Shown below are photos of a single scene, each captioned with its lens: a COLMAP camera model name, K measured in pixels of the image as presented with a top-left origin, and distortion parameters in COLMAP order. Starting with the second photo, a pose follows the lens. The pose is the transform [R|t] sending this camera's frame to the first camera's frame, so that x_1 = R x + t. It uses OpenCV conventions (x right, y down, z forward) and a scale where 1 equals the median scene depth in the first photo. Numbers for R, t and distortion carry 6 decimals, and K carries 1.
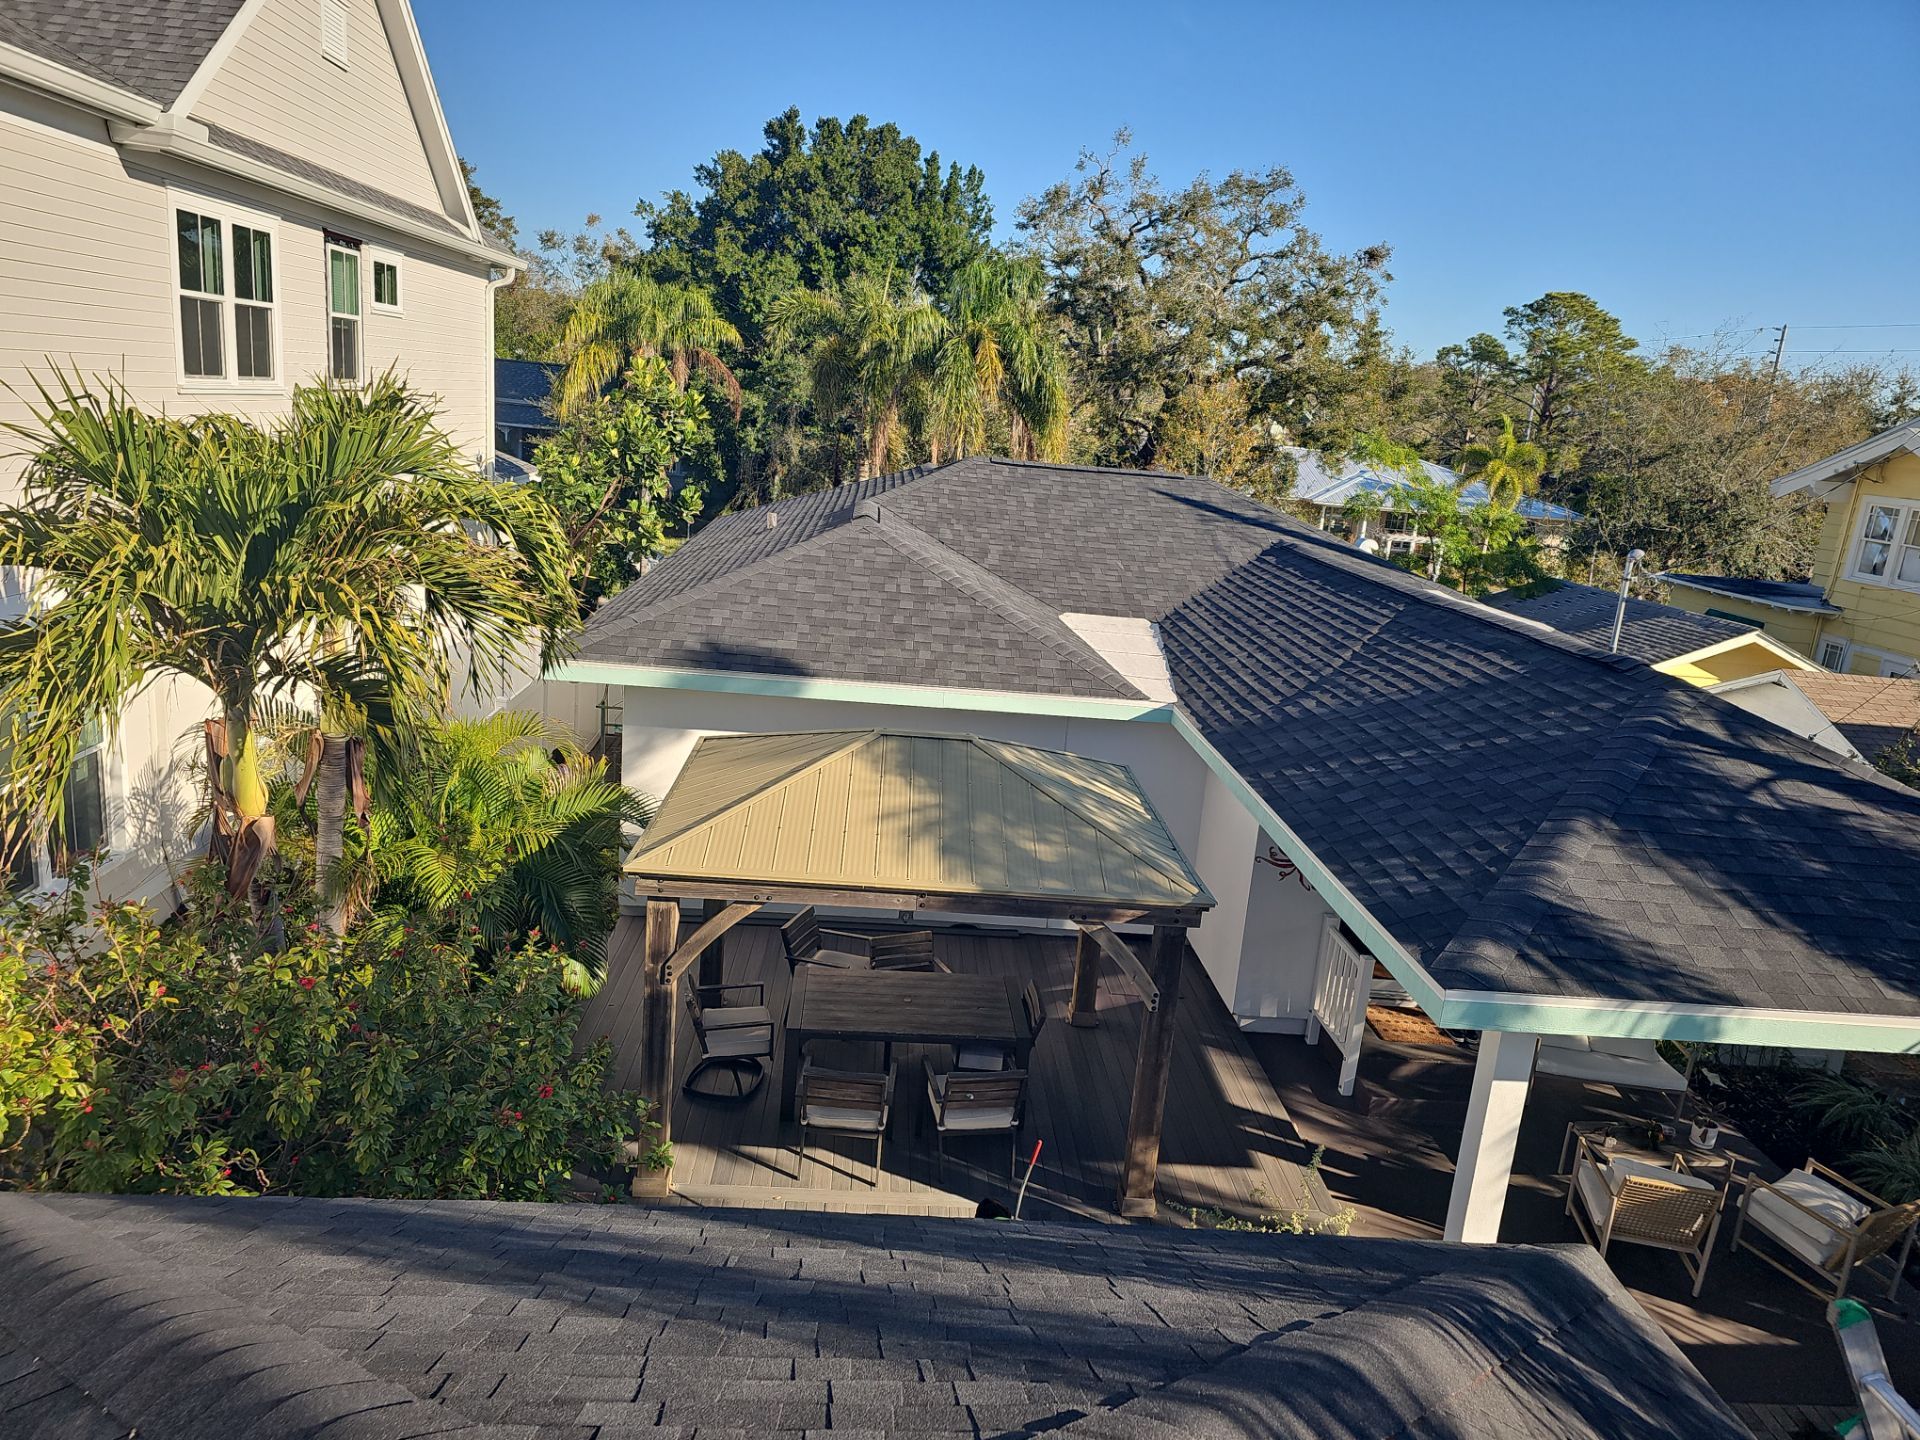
lens RADIAL K [[1237.8, 0, 956.5], [0, 1237.8, 677.7], [0, 0, 1]] dist [0.139592, -0.211097]
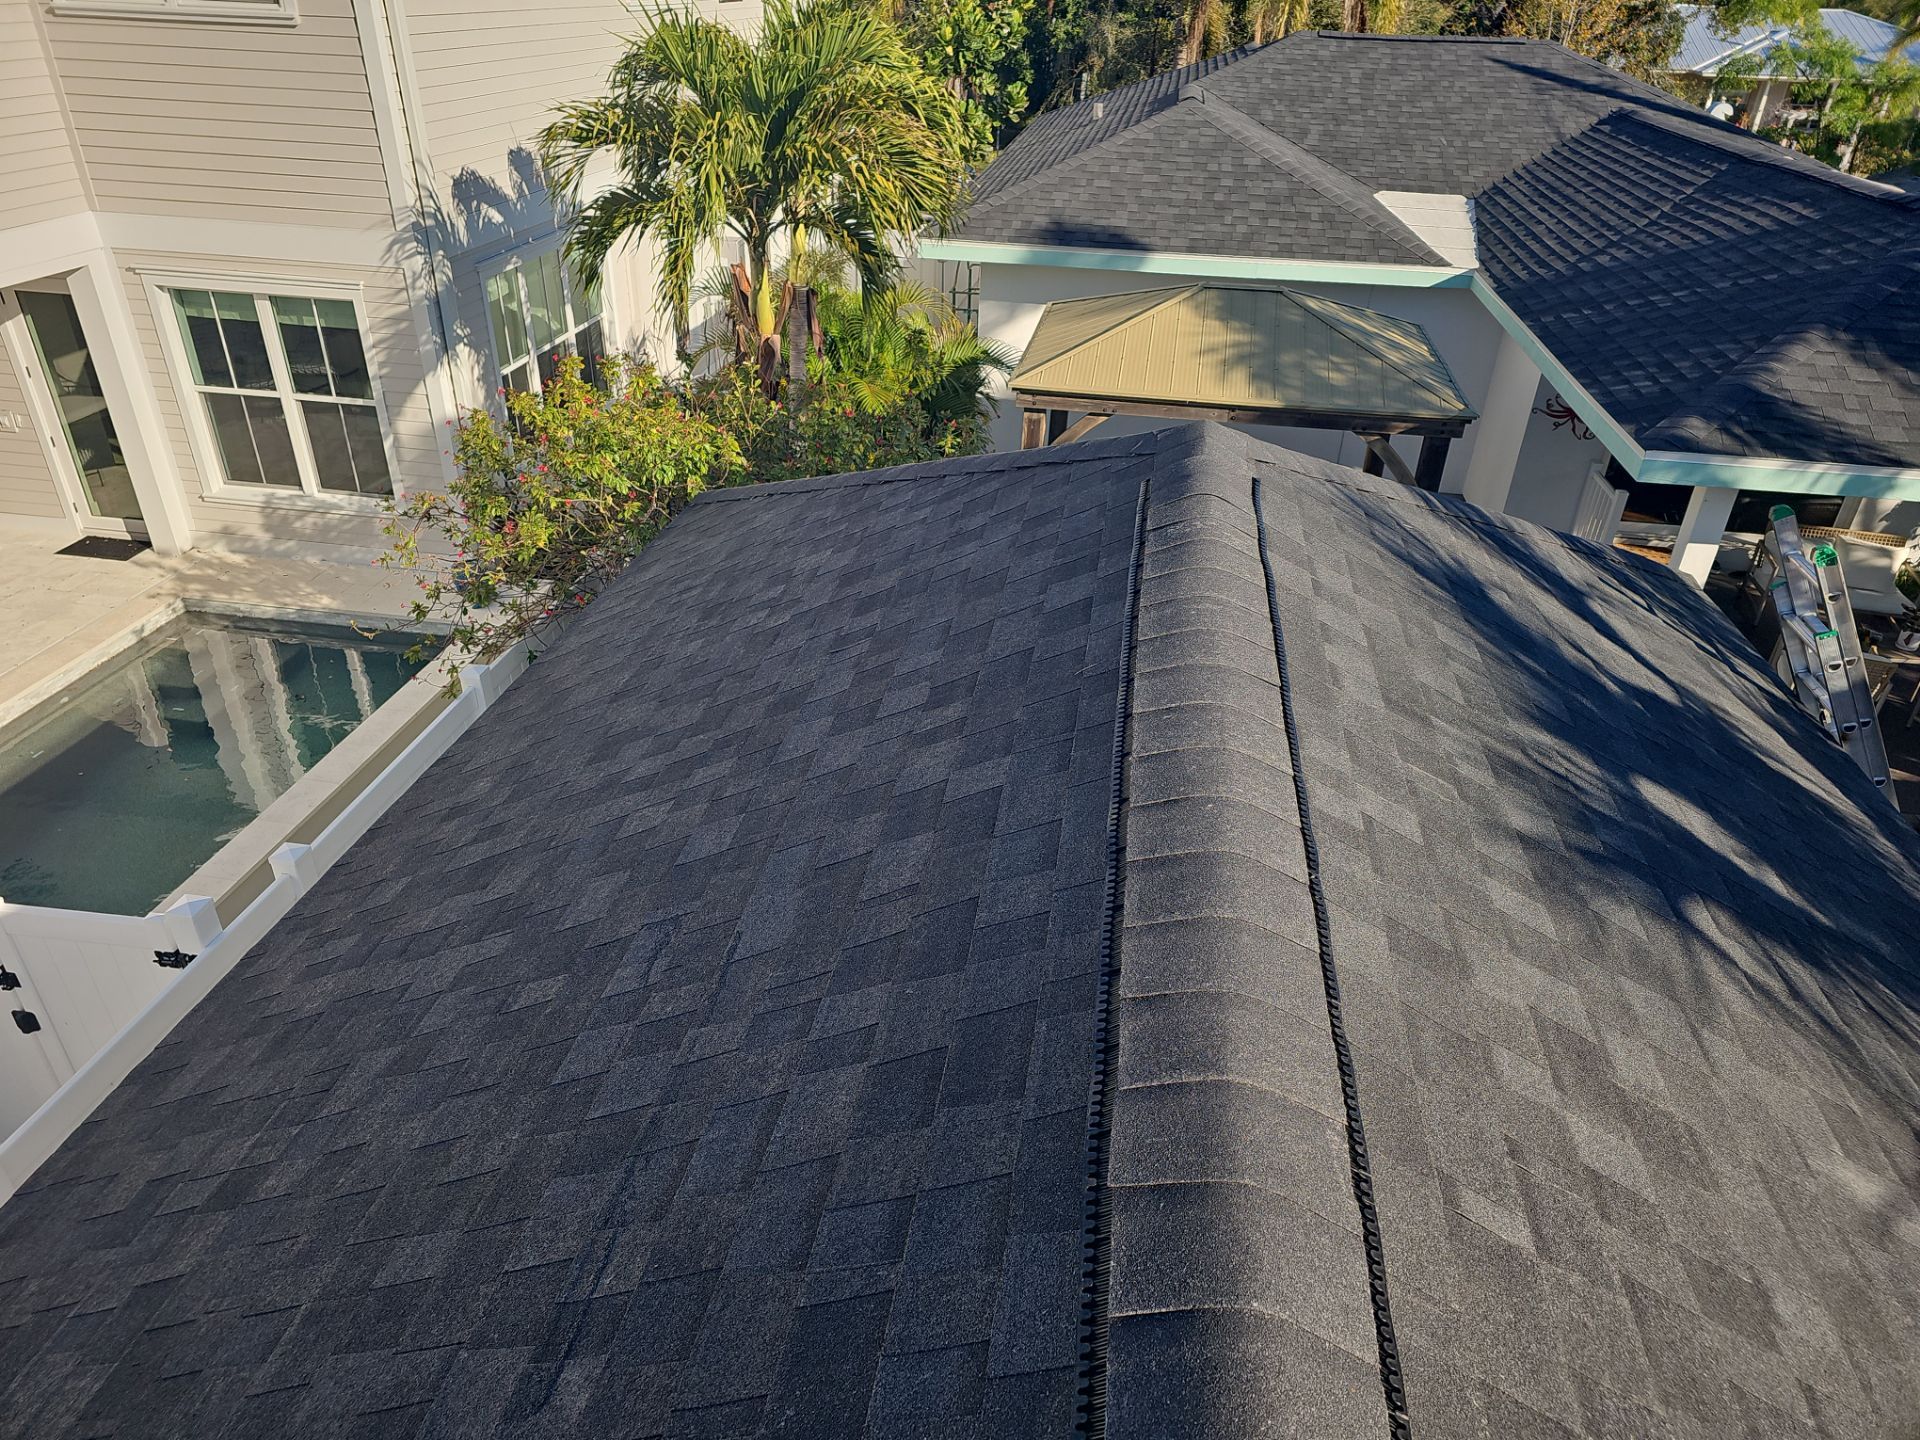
lens RADIAL K [[1260.2, 0, 959.9], [0, 1260.2, 692.7], [0, 0, 1]] dist [0.055512, -0.039810]
pose [[0.975025, 0.054608, -0.215278, -0.003799], [0.008912, 0.958901, 0.283600, 0.053638], [0.221917, -0.278435, 0.934466, -0.237309]]
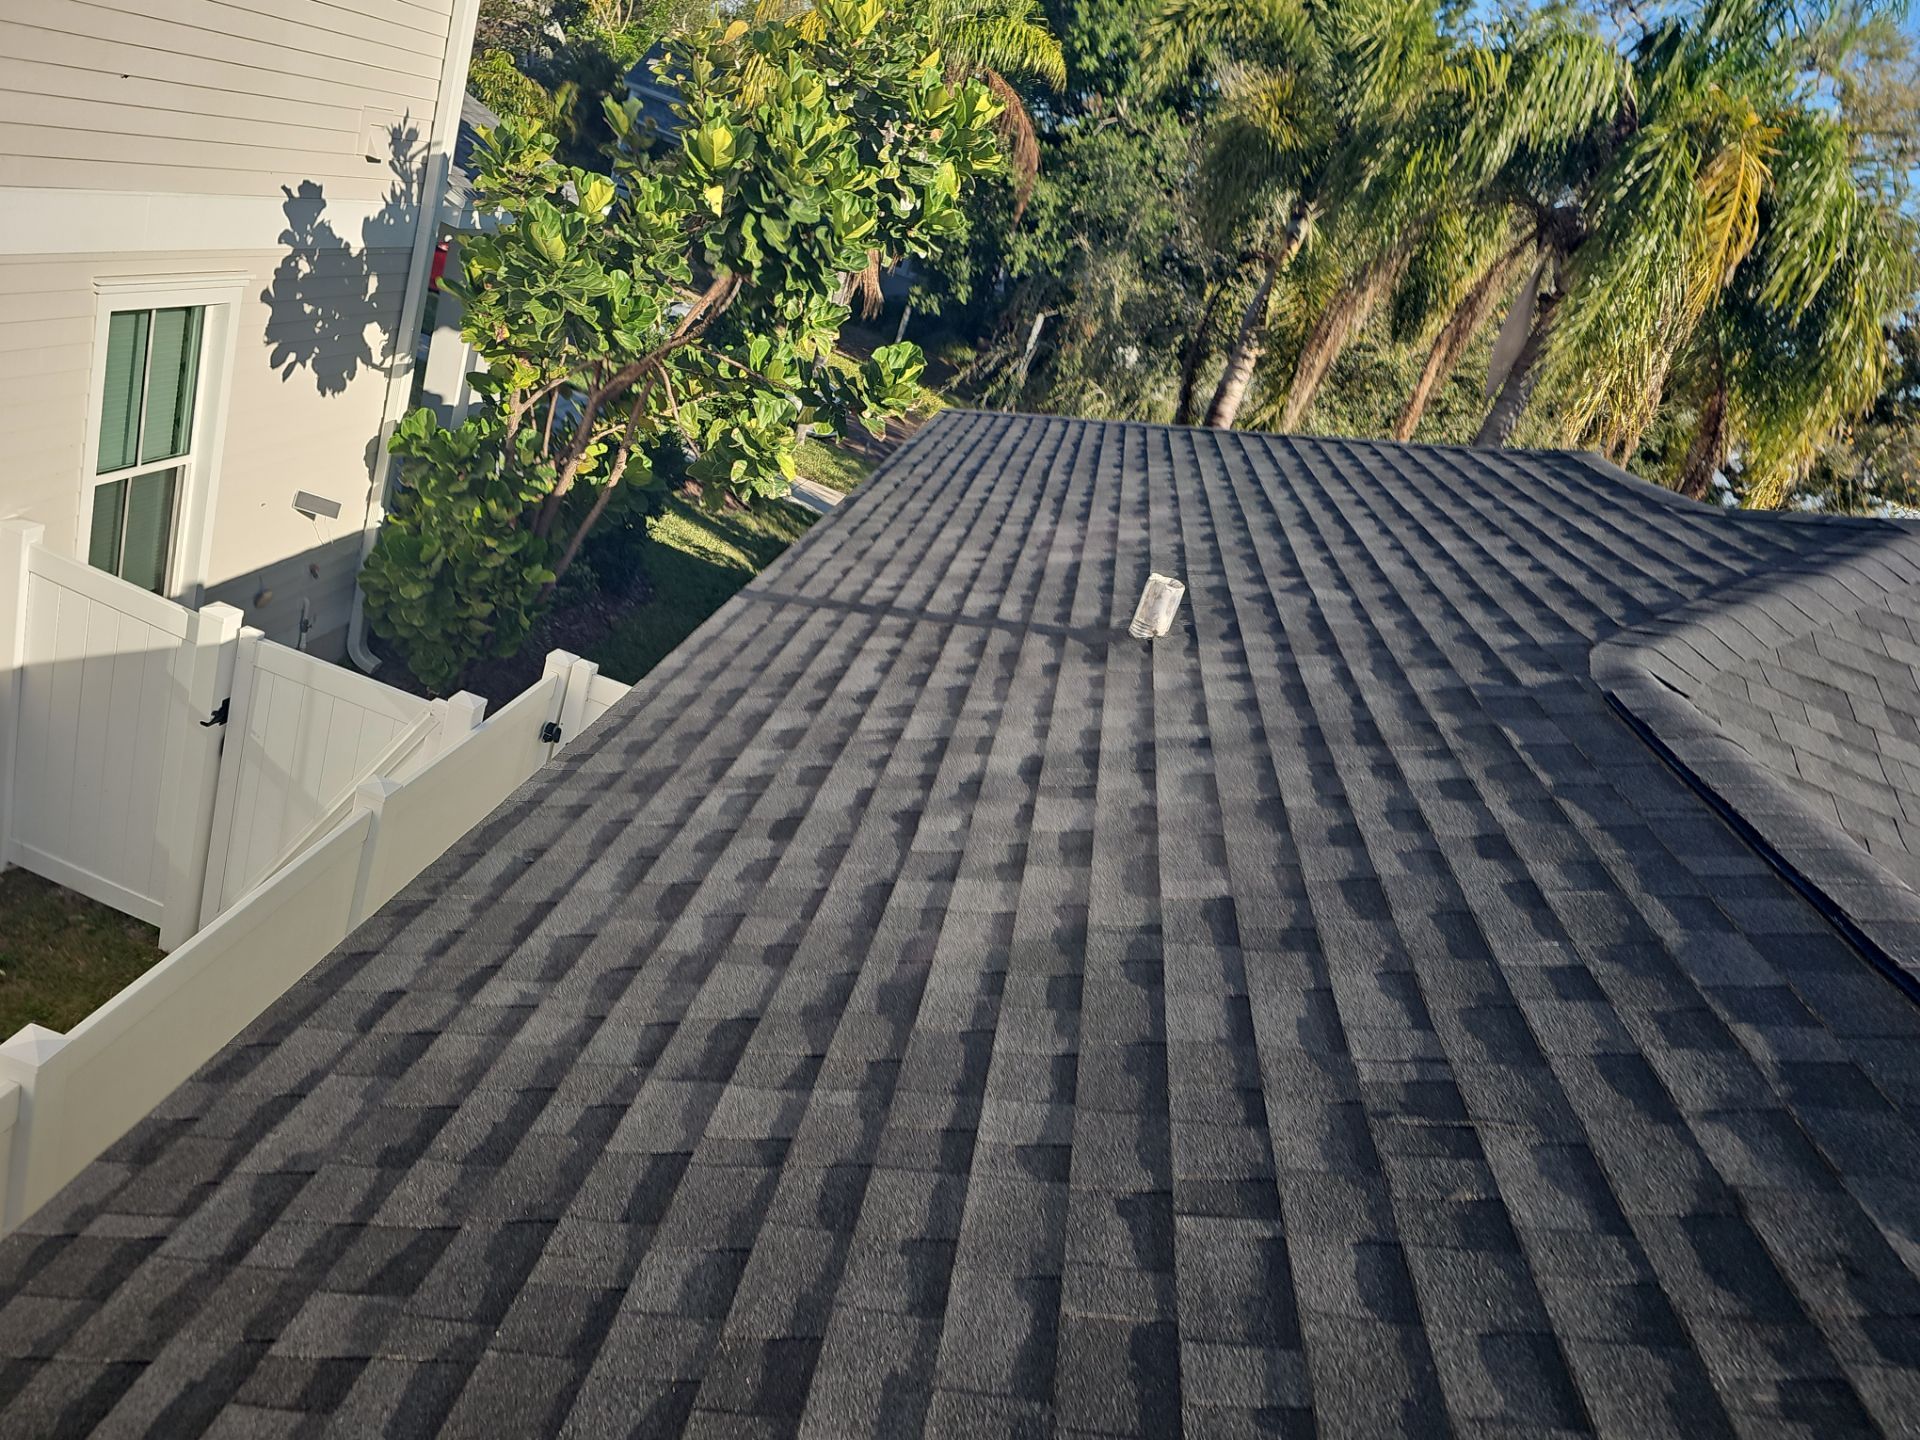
lens RADIAL K [[1260.2, 0, 959.9], [0, 1260.2, 692.7], [0, 0, 1]] dist [0.055512, -0.039810]
pose [[0.953830, 0.285884, -0.092078, -0.213501], [-0.271453, 0.951759, 0.143067, -0.182615], [0.128536, -0.111466, 0.985421, 0.999526]]
